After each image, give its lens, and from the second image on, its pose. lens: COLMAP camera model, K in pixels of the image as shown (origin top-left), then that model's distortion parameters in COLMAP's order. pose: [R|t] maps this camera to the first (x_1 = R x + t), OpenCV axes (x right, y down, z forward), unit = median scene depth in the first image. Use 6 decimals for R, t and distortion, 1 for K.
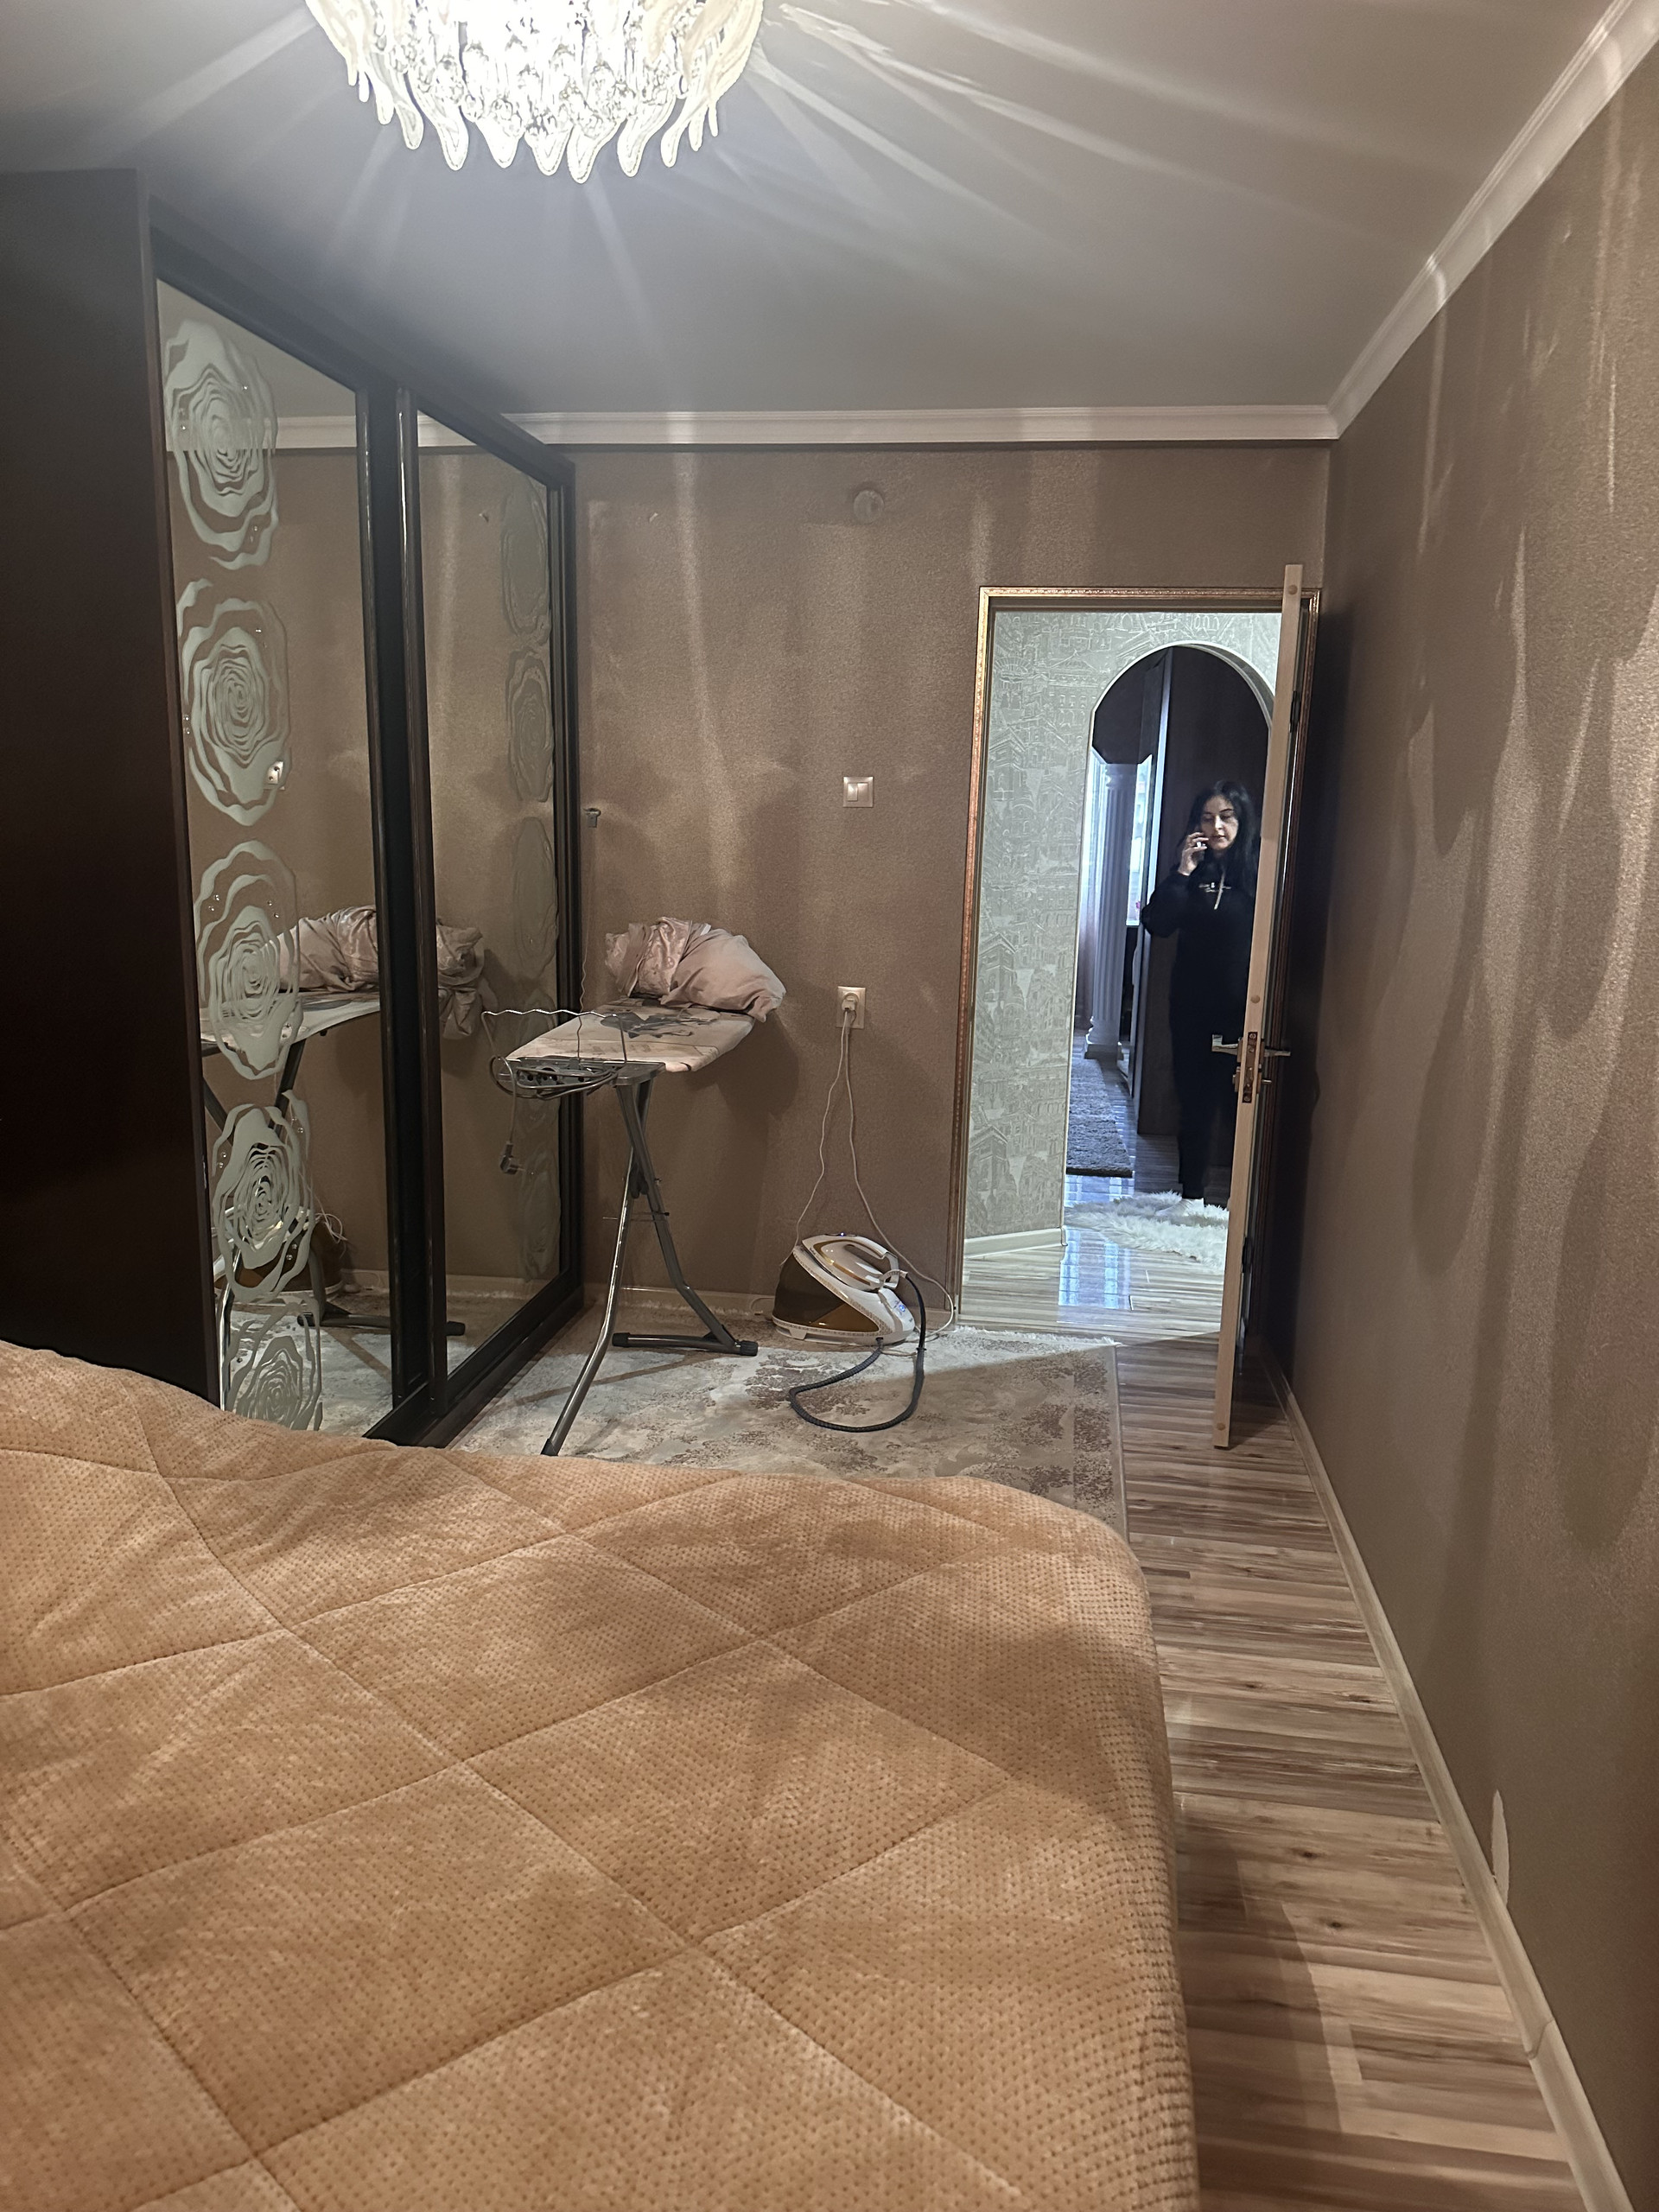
lens RADIAL K [[1541.4, 0, 829.5], [0, 1541.4, 1106.0], [0, 0, 1]] dist [0.150646, -0.288454]
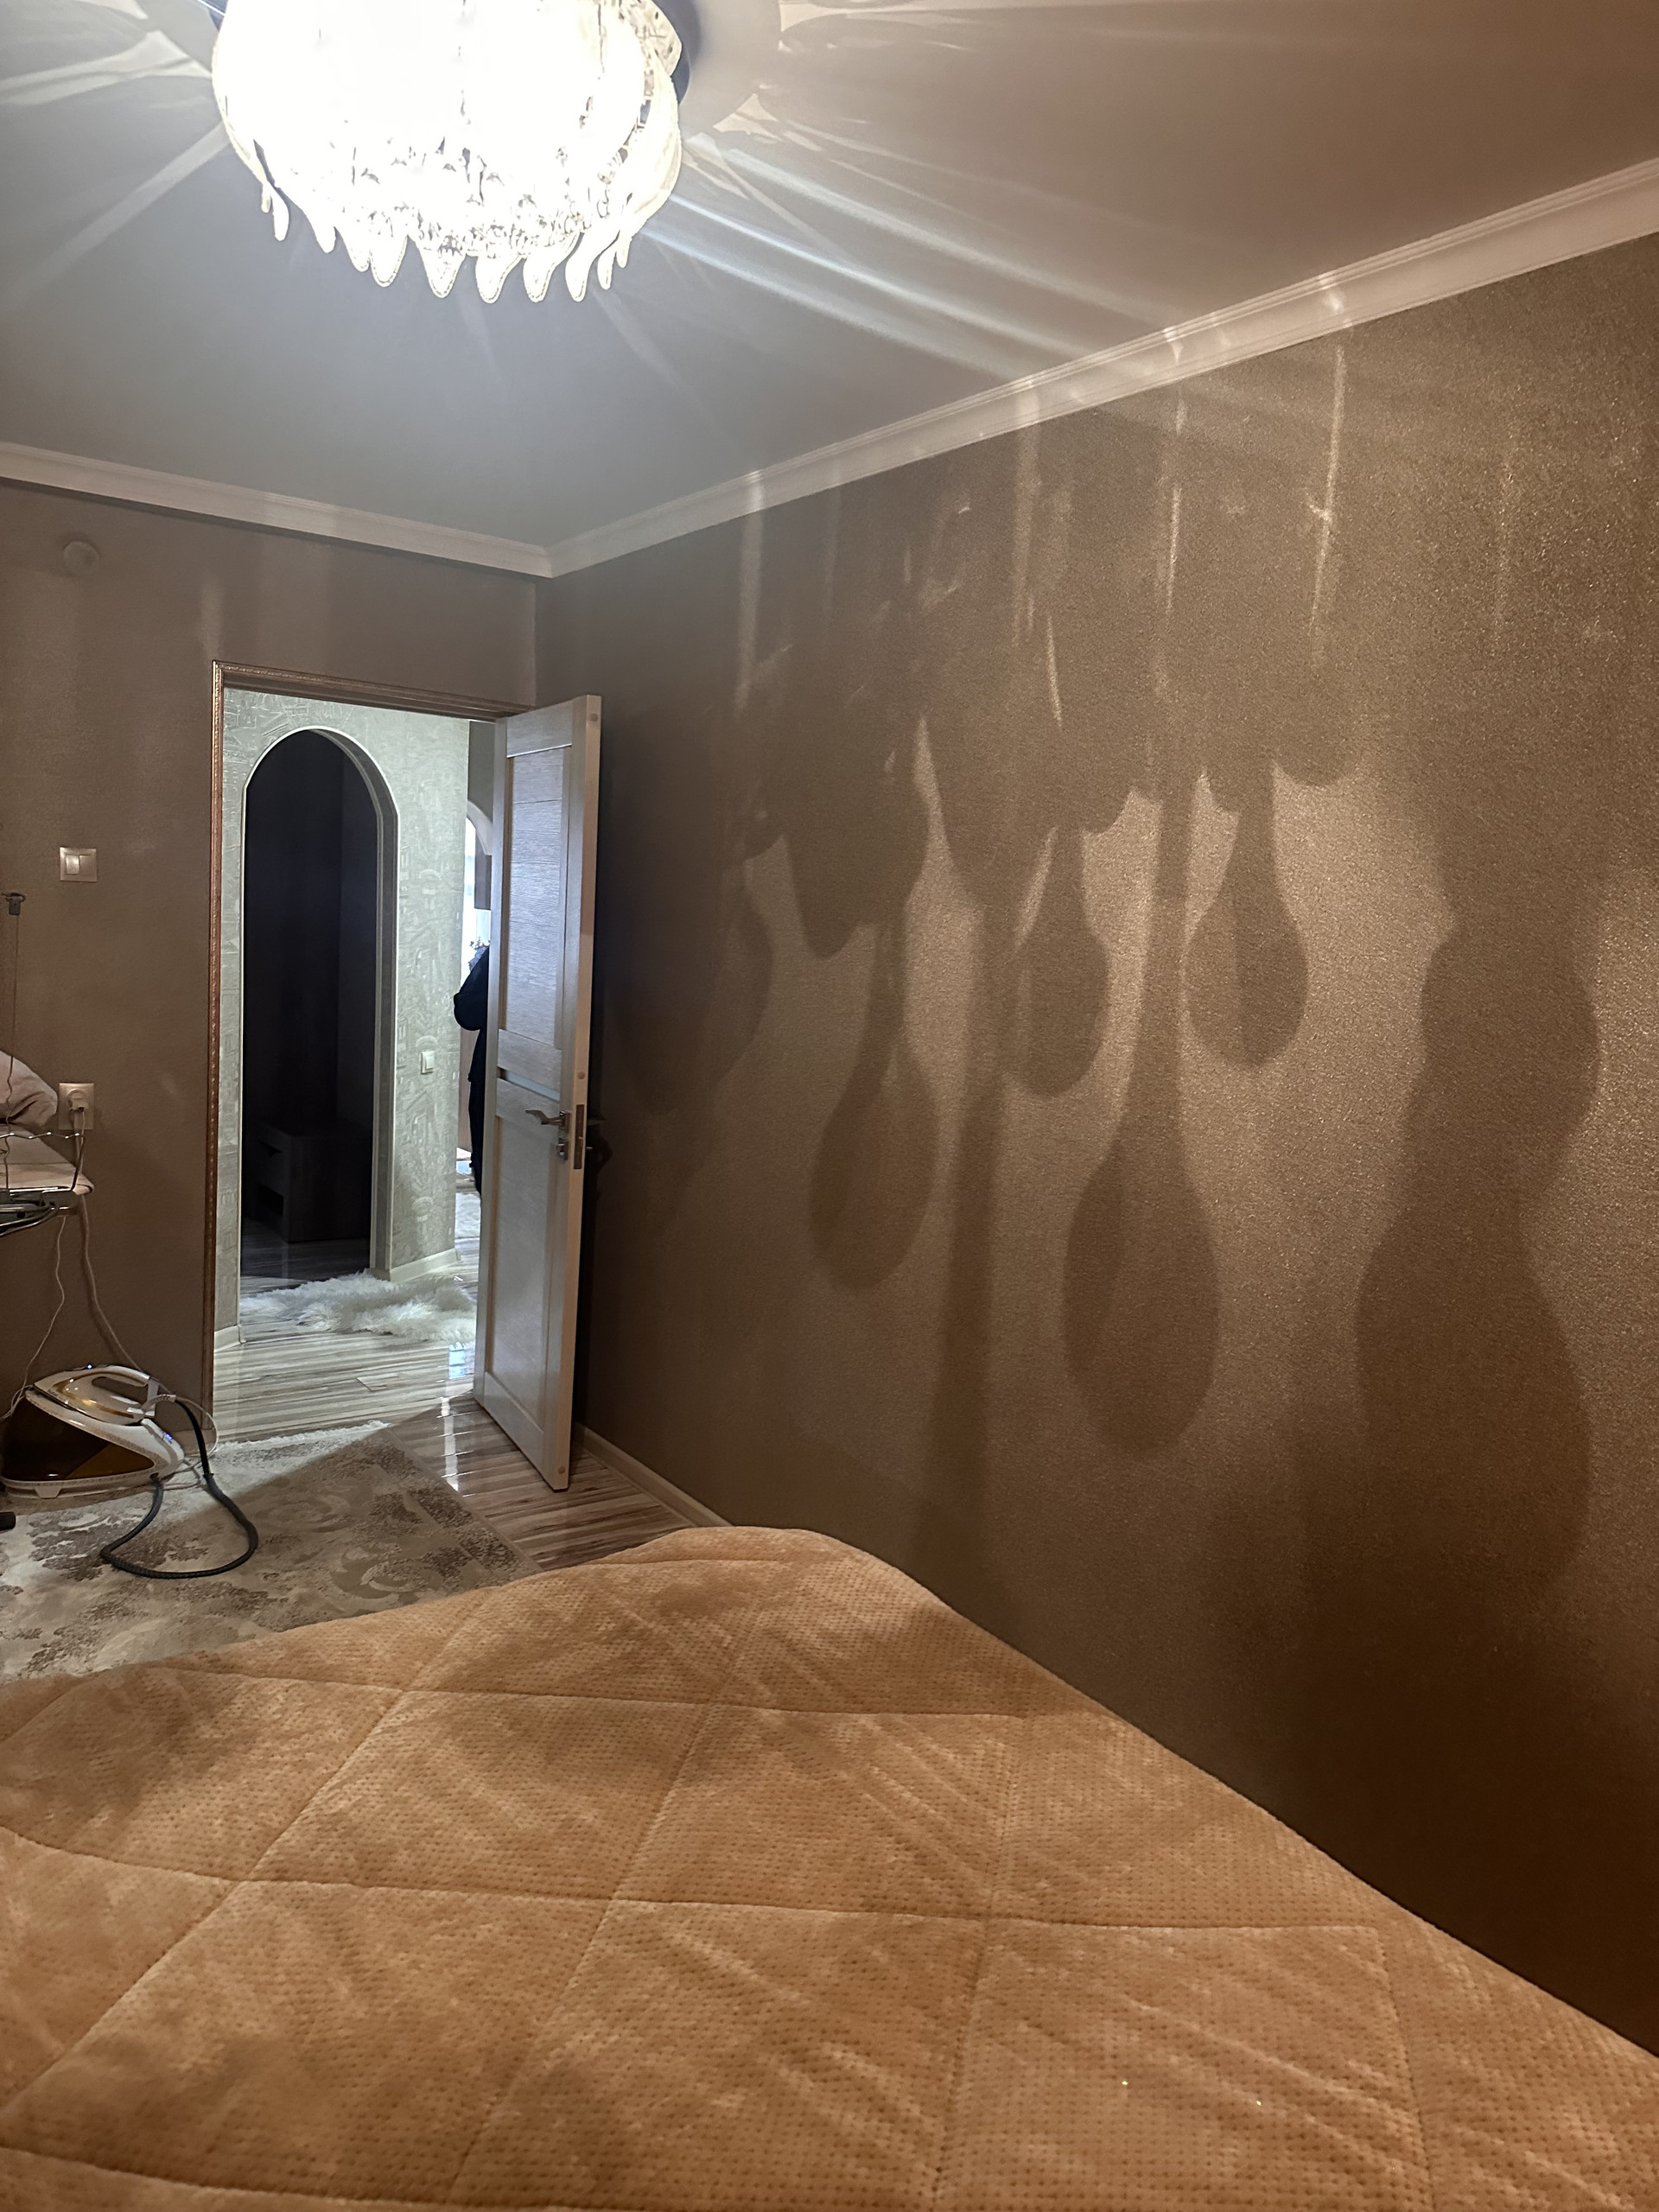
lens RADIAL K [[1541.4, 0, 829.5], [0, 1541.4, 1106.0], [0, 0, 1]] dist [0.150646, -0.288454]
pose [[0.727615, -0.067785, 0.682628, -0.300965], [0.094147, 0.995557, -0.001493, -0.024541], [-0.679494, 0.065354, 0.730764, 0.061647]]
